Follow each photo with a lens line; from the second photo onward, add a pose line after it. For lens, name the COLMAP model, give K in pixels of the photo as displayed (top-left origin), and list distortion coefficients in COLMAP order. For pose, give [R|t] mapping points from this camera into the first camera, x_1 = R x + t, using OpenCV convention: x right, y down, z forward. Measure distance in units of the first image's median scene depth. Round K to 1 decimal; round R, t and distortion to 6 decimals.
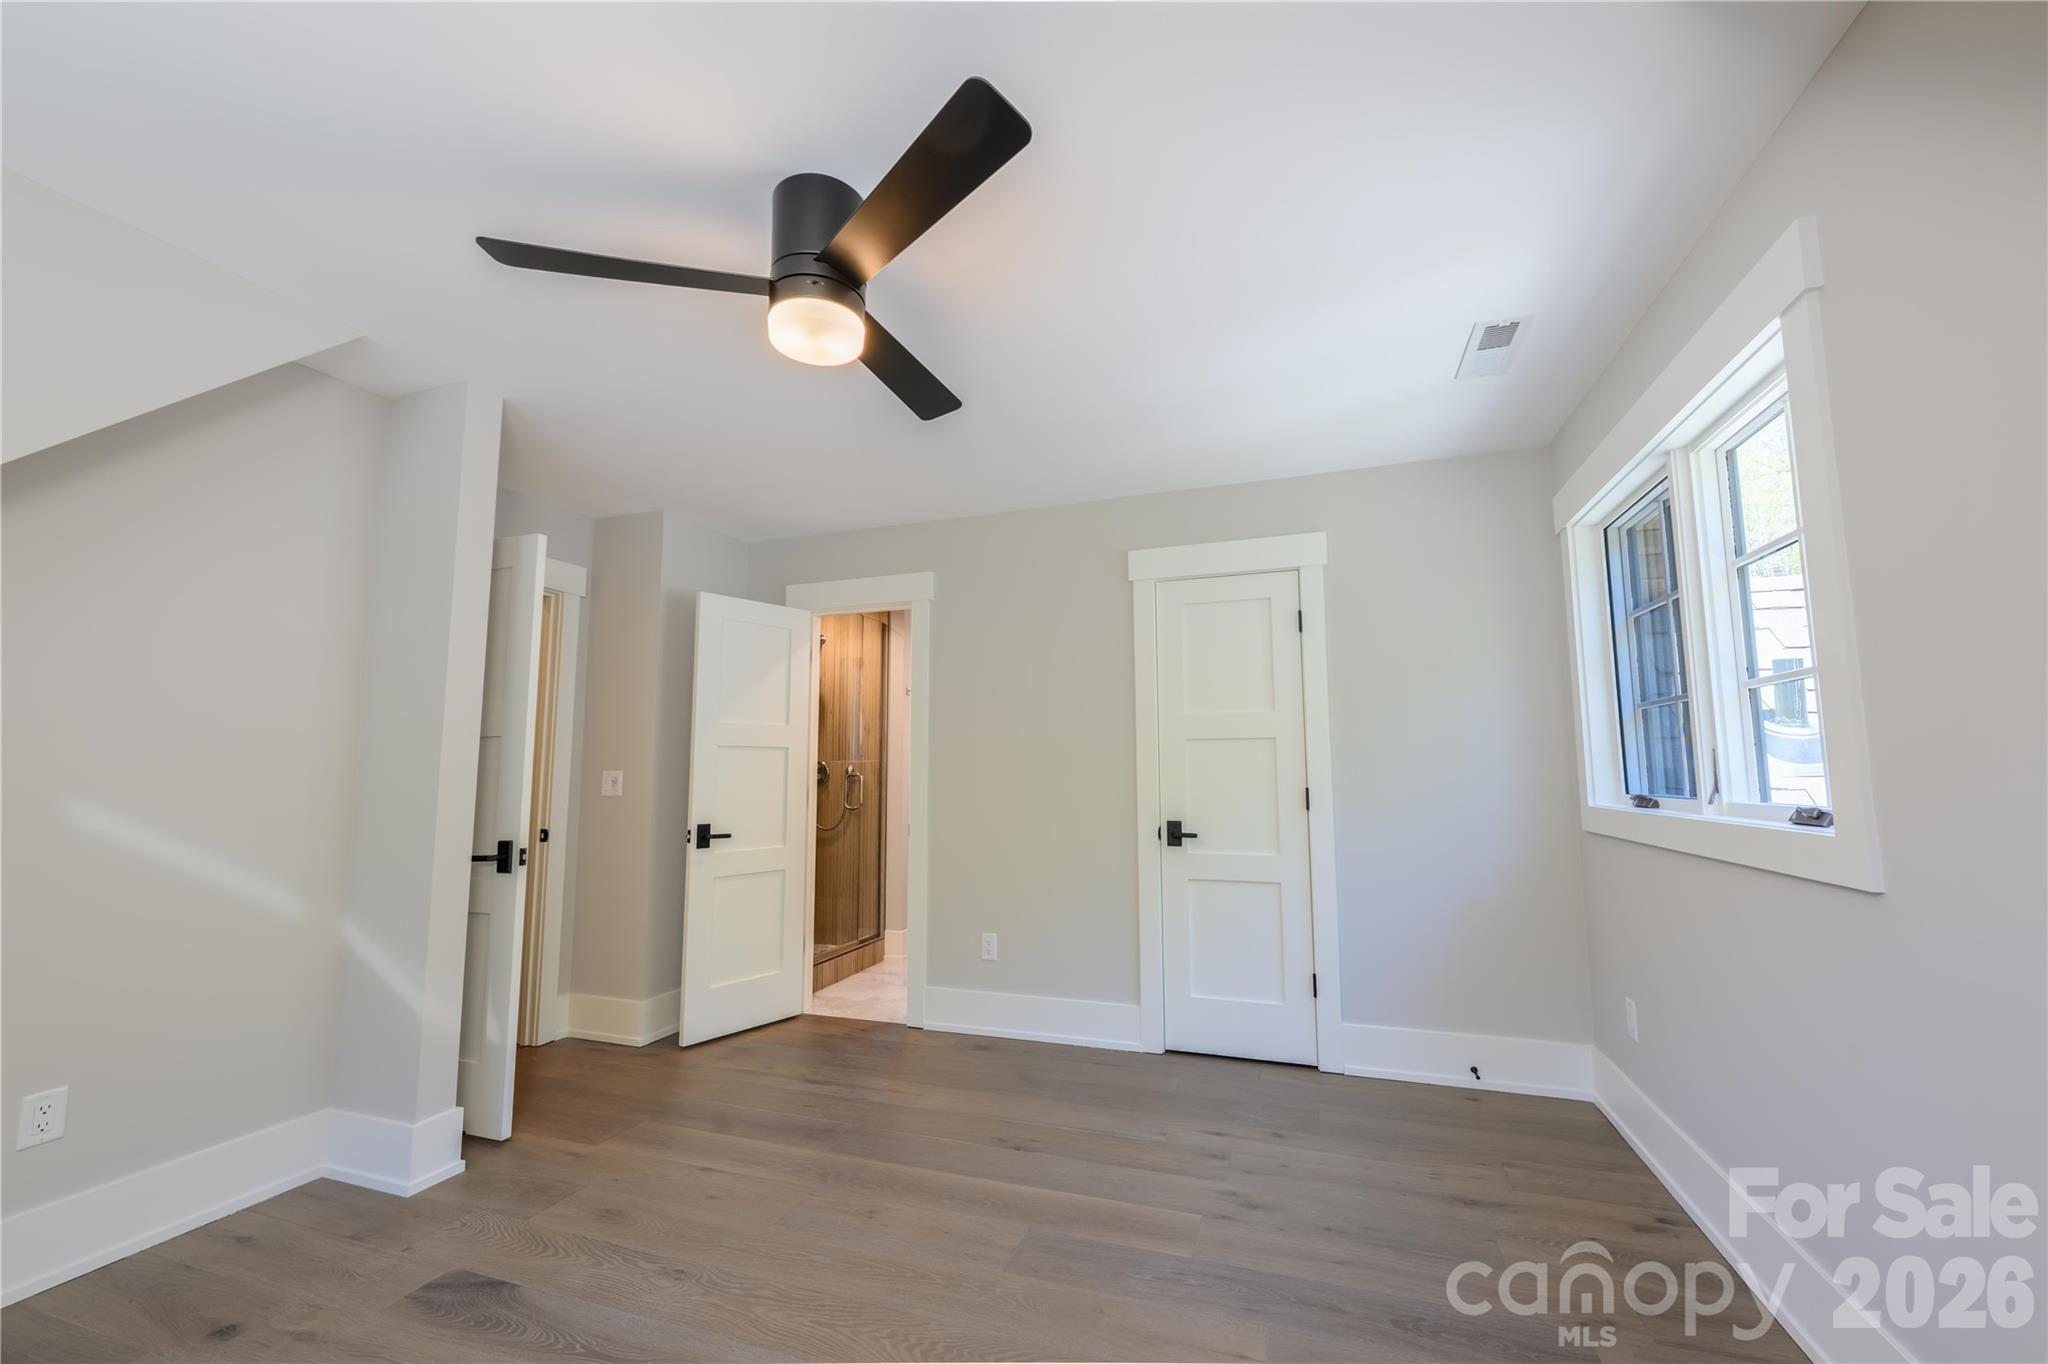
lens RADIAL K [[815.3, 0, 1024.7], [0, 815.3, 693.2], [0, 0, 1]] dist [-0.001096, 0.001093]
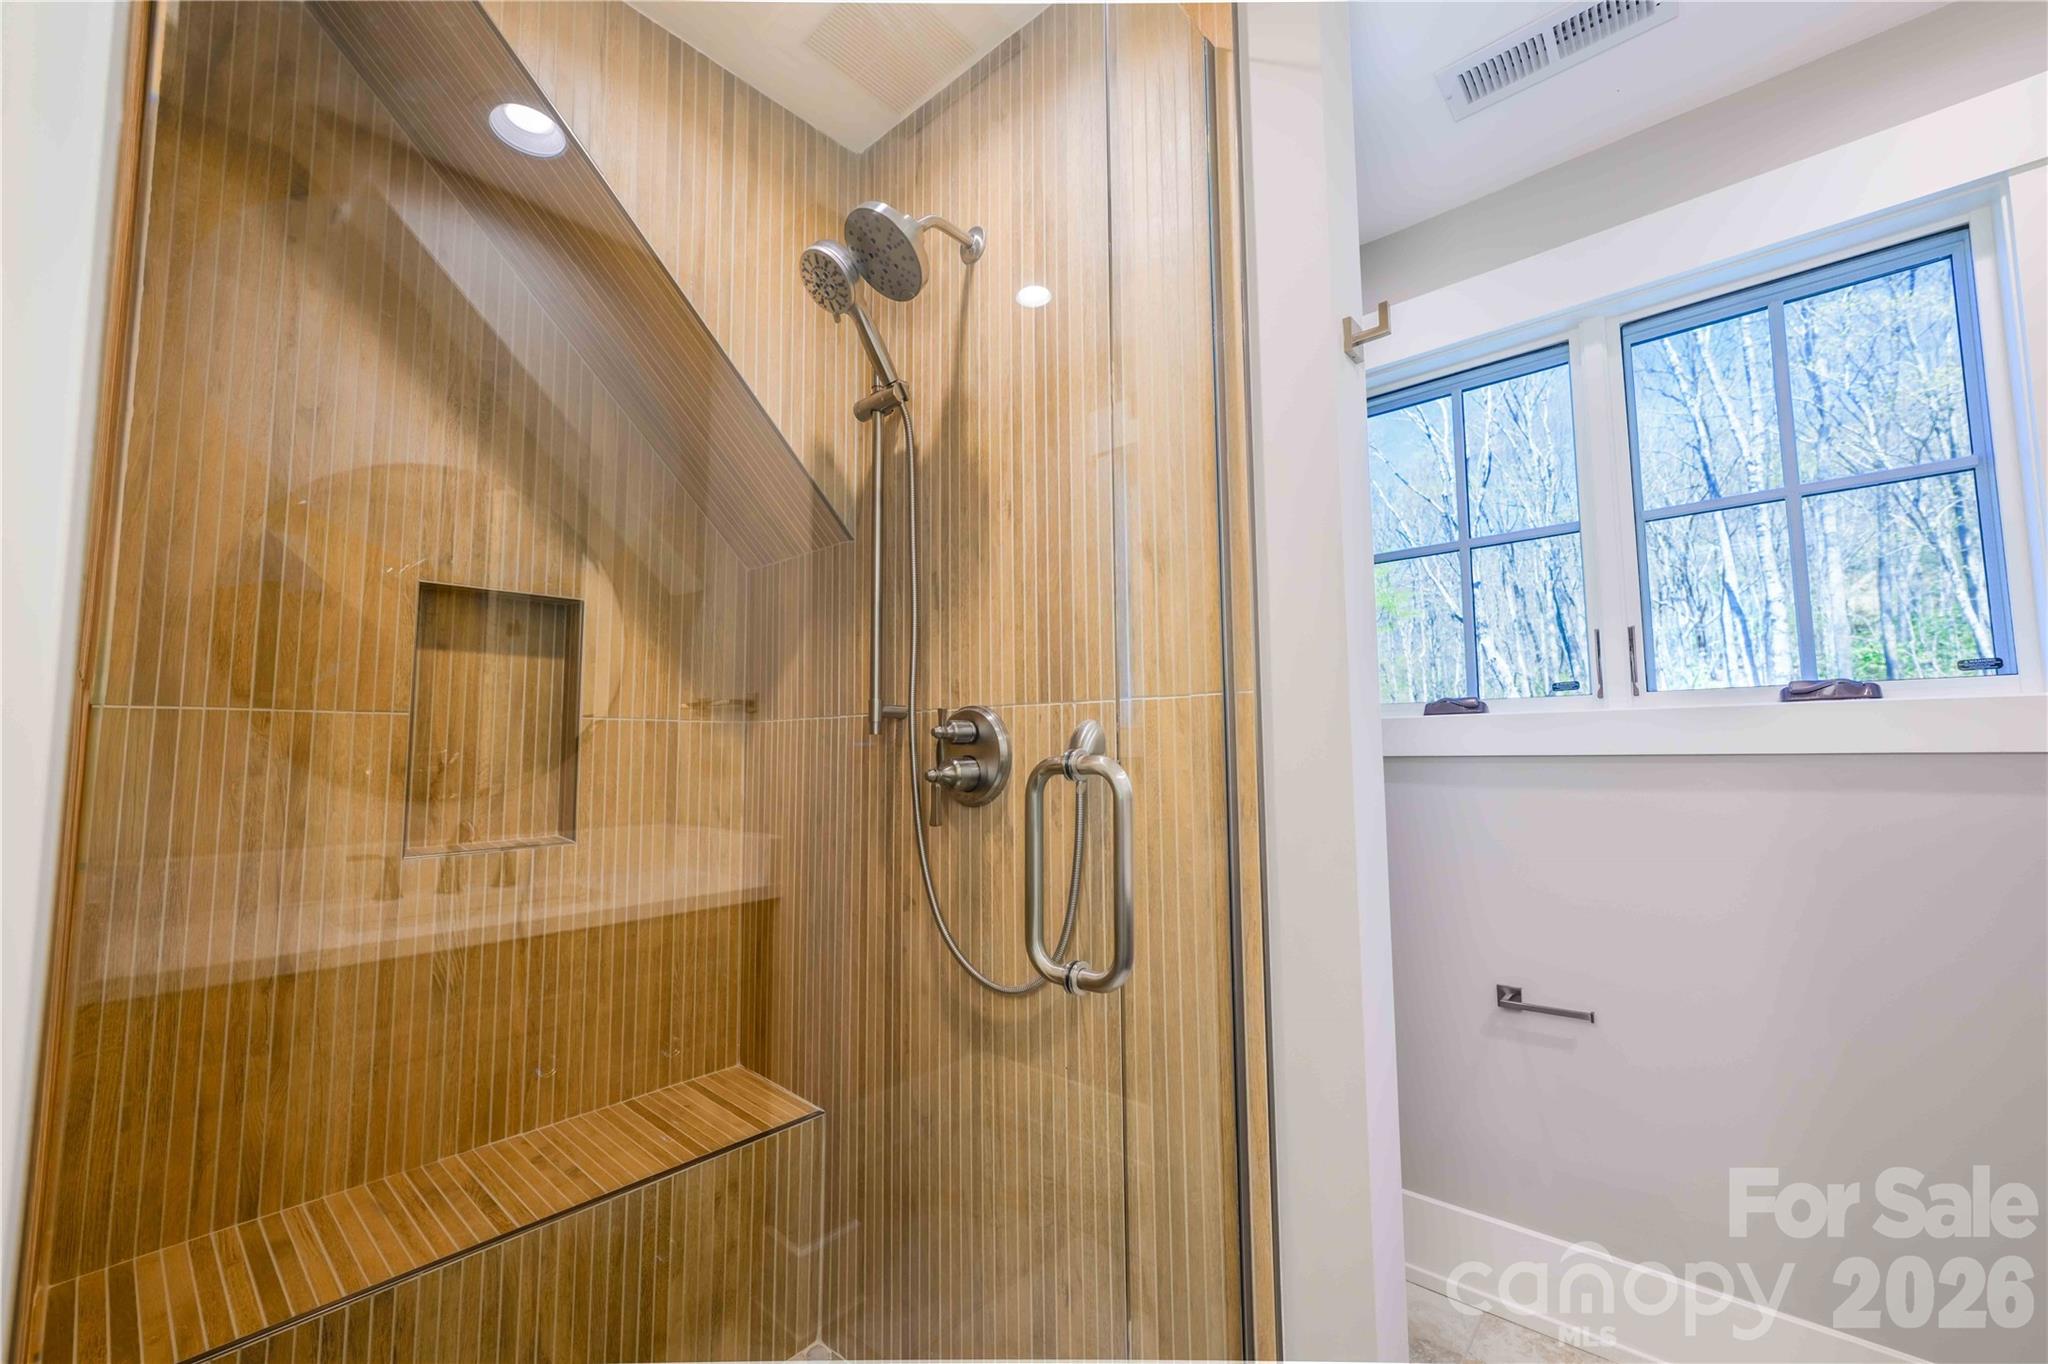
lens RADIAL K [[815.3, 0, 1023.8], [0, 815.3, 686.3], [0, 0, 1]] dist [-0.001096, 0.001093]
pose [[0.927365, -0.029858, -0.372966, -0.145144], [0.037428, 0.999214, 0.013069, 0.075737], [0.372282, -0.026079, 0.927753, 0.780935]]
